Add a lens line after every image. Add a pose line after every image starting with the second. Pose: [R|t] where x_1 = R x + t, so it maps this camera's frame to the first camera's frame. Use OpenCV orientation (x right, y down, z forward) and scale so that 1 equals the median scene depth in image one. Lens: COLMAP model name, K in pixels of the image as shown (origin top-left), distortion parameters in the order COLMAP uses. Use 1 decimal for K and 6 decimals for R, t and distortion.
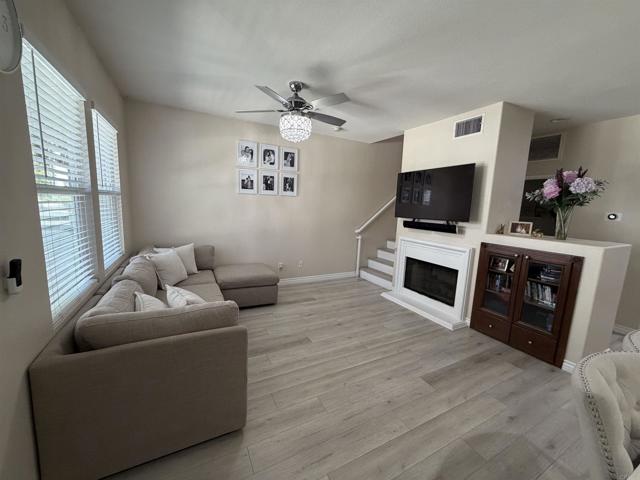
lens RADIAL K [[253.3, 0, 320.0], [0, 253.3, 240.0], [0, 0, 1]] dist [-0.002410, -0.000159]
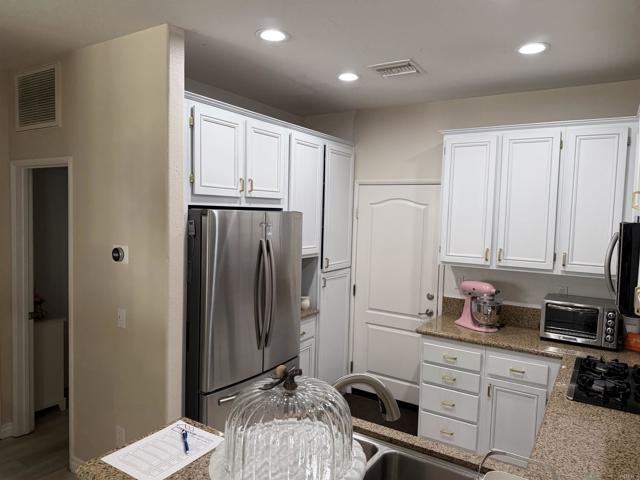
lens RADIAL K [[451.6, 0, 320.0], [0, 451.6, 240.0], [0, 0, 1]] dist [0.116734, -0.178759]
pose [[0.865702, -0.049473, 0.498109, 0.992101], [0.080383, 0.995929, -0.040786, -0.052722], [-0.494064, 0.075348, 0.866154, 0.111480]]
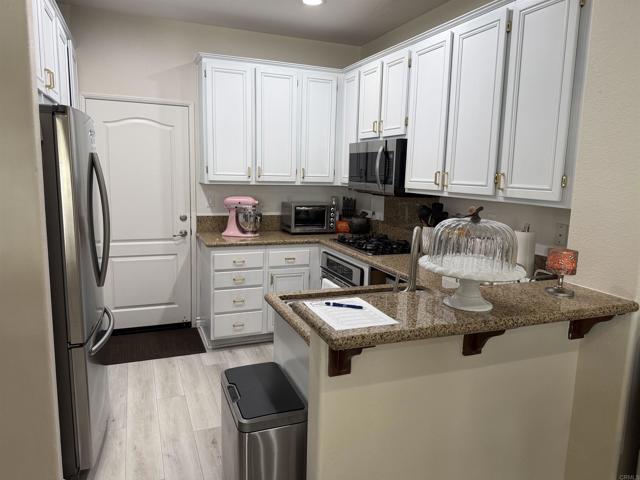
lens RADIAL K [[451.6, 0, 320.0], [0, 451.6, 240.0], [0, 0, 1]] dist [0.116734, -0.178759]
pose [[0.096369, -0.194570, 0.976143, 0.659812], [0.120716, 0.975753, 0.182575, -0.053083], [-0.987998, 0.100241, 0.117520, 0.484124]]
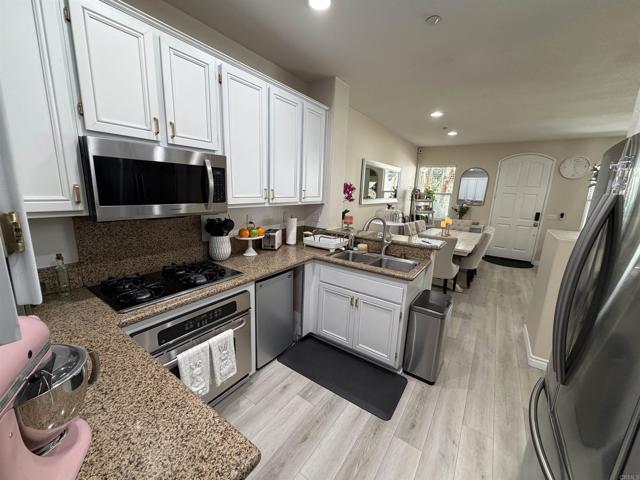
lens RADIAL K [[253.3, 0, 320.0], [0, 253.3, 240.0], [0, 0, 1]] dist [-0.002410, -0.000159]
pose [[-0.886857, 0.017289, -0.461720, 1.654360], [-0.142481, 0.940367, 0.308883, -0.089736], [0.439527, 0.339722, -0.831508, 0.964505]]
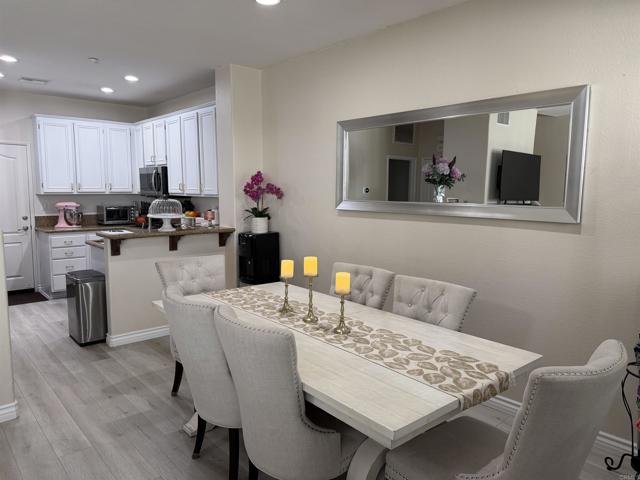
lens RADIAL K [[455.1, 0, 320.0], [0, 455.1, 240.0], [0, 0, 1]] dist [0.001692, -0.002615]
pose [[-0.246264, -0.155271, 0.956684, -0.201131], [0.121409, 0.974366, 0.189393, -0.048383], [-0.961568, 0.162791, -0.221100, 0.268692]]
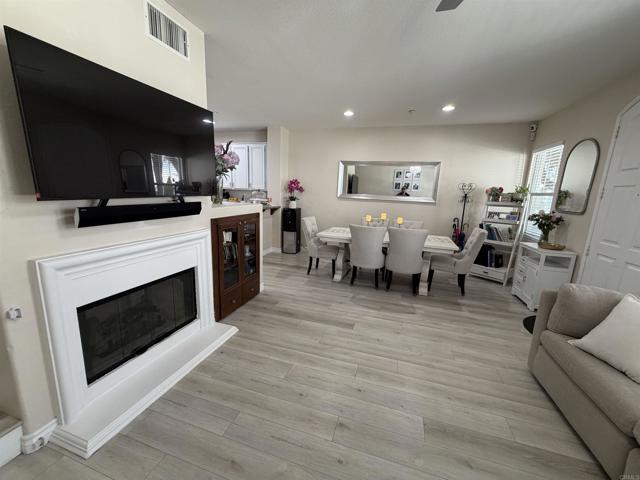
lens RADIAL K [[253.3, 0, 320.0], [0, 253.3, 240.0], [0, 0, 1]] dist [-0.002410, -0.000159]
pose [[-0.699763, -0.204117, 0.684593, -0.141394], [0.031334, 0.948619, 0.314867, -0.147404], [-0.713688, 0.241783, -0.657412, 1.132036]]
